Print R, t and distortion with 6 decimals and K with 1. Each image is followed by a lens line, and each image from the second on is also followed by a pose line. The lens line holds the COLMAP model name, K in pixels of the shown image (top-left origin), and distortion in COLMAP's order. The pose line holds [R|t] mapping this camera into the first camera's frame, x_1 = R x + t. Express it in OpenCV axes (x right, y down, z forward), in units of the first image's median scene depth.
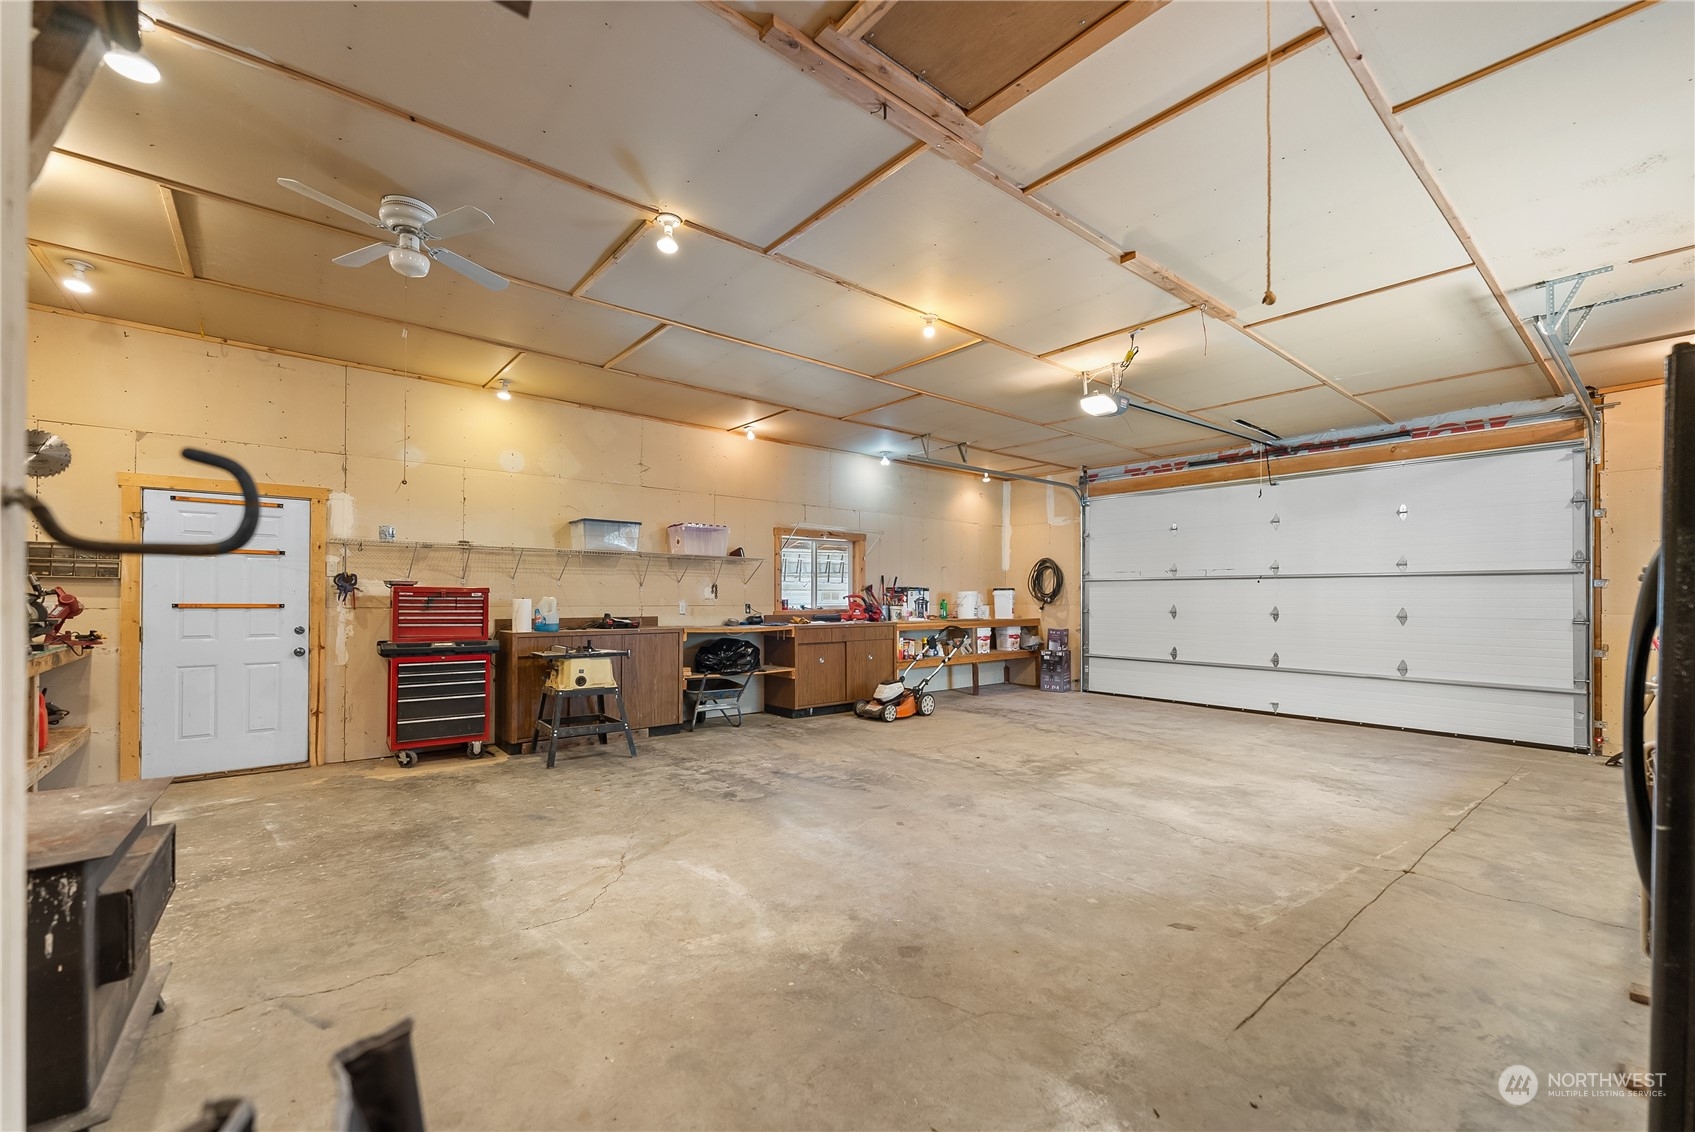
lens RADIAL K [[686.1, 0, 843.3], [0, 686.1, 589.3], [0, 0, 1]] dist [0.003366, 0.000120]
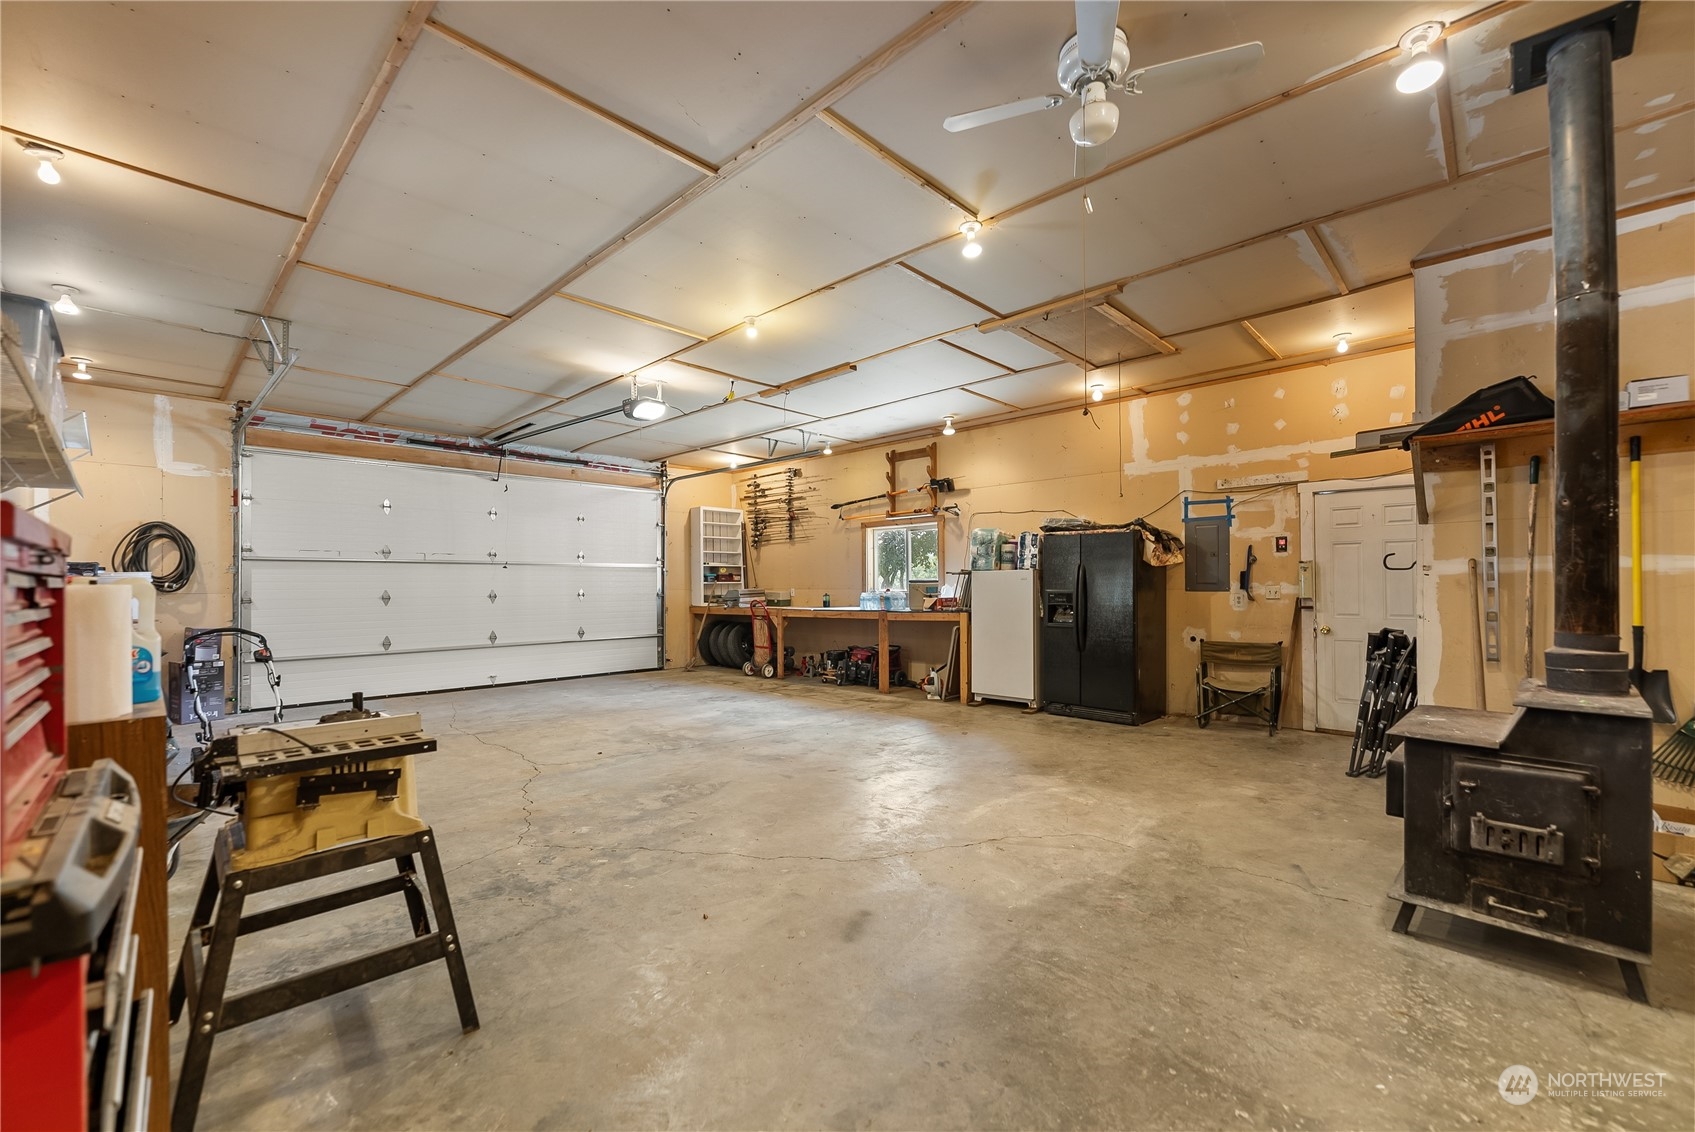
lens RADIAL K [[686.1, 0, 849.2], [0, 686.1, 579.3], [0, 0, 1]] dist [0.003366, 0.000120]
pose [[-0.113991, 0.001941, 0.993480, -0.872159], [-0.008829, 0.999957, -0.002967, 0.010556], [-0.993443, -0.009110, -0.113969, 0.878387]]
